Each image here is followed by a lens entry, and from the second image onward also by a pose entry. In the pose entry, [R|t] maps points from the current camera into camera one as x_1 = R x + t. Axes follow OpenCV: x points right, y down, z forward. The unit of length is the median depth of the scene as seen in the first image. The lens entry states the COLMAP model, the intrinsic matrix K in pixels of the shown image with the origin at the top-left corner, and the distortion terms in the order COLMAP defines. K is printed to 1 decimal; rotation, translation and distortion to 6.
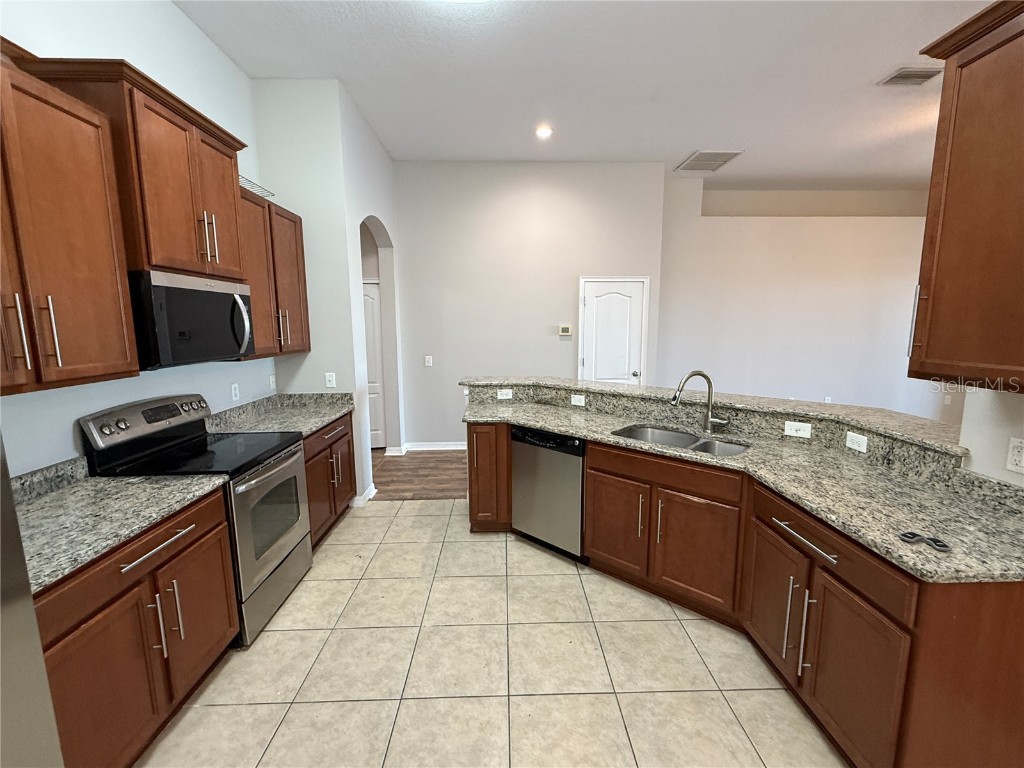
lens RADIAL K [[444.7, 0, 514.6], [0, 444.7, 384.4], [0, 0, 1]] dist [0.000865, -0.000434]
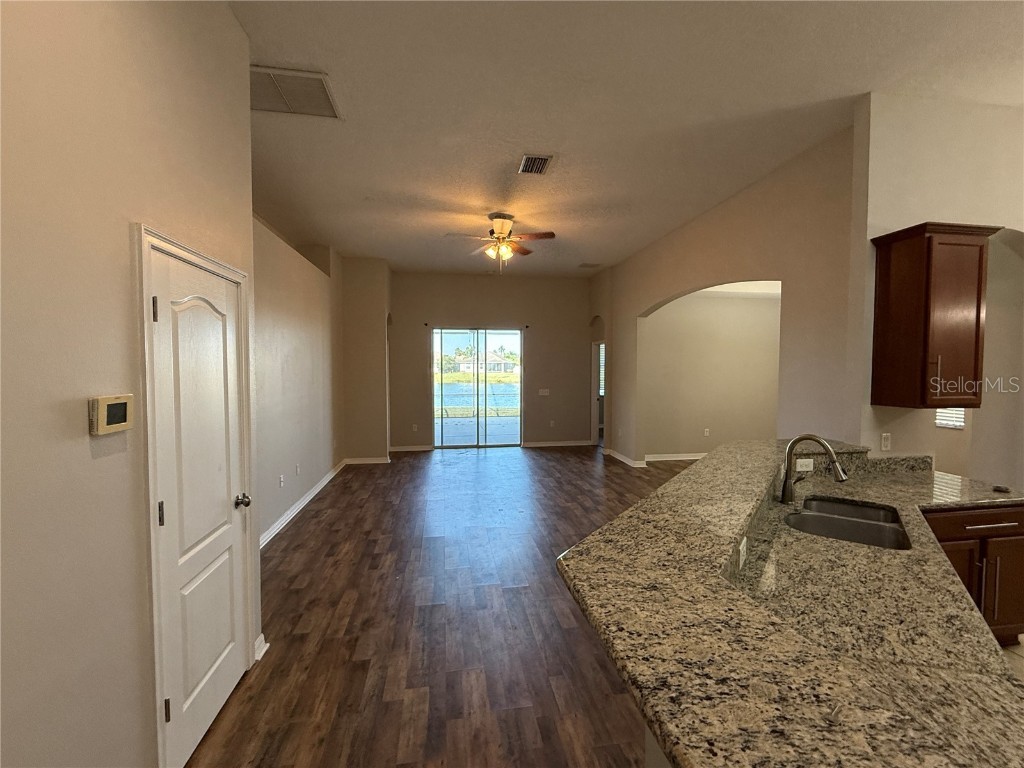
lens RADIAL K [[444.7, 0, 514.6], [0, 444.7, 384.4], [0, 0, 1]] dist [0.000865, -0.000434]
pose [[-0.131466, -0.035105, 0.990699, -0.338010], [0.136990, 0.989141, 0.053229, -0.238047], [-0.981810, 0.142713, -0.125229, 1.584137]]
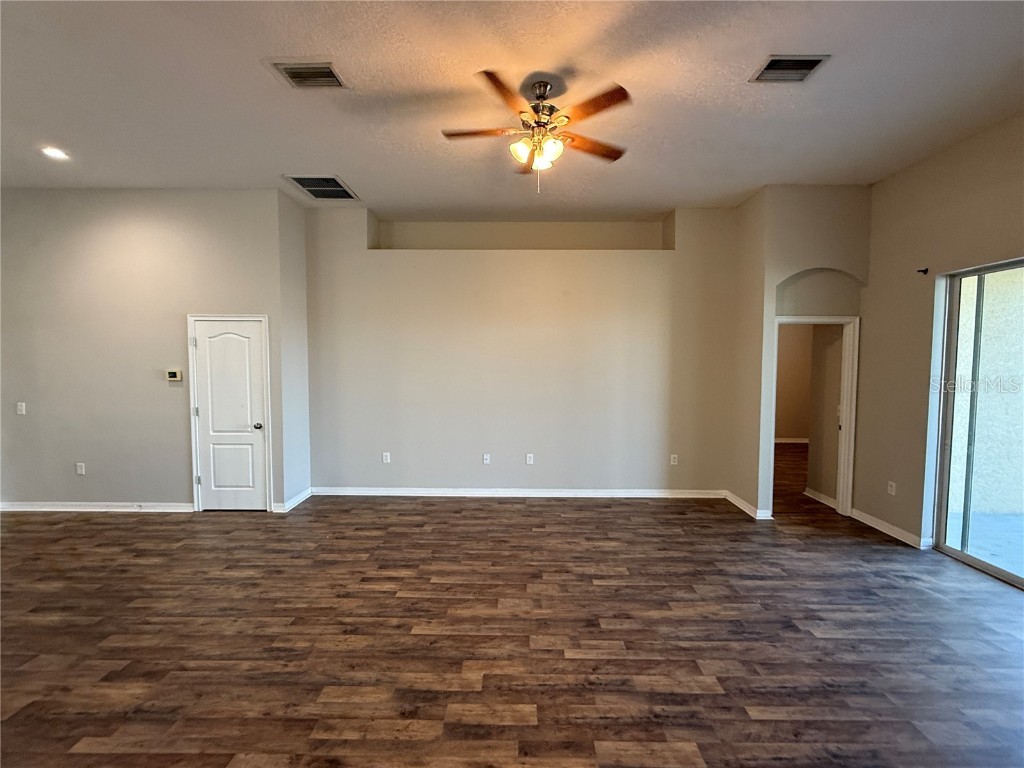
lens RADIAL K [[444.7, 0, 514.6], [0, 444.7, 384.4], [0, 0, 1]] dist [0.000865, -0.000434]
pose [[0.999397, 0.009438, -0.033415, 1.606288], [-0.012148, 0.996570, -0.081855, -0.079004], [0.032528, 0.082211, 0.996084, 0.300489]]
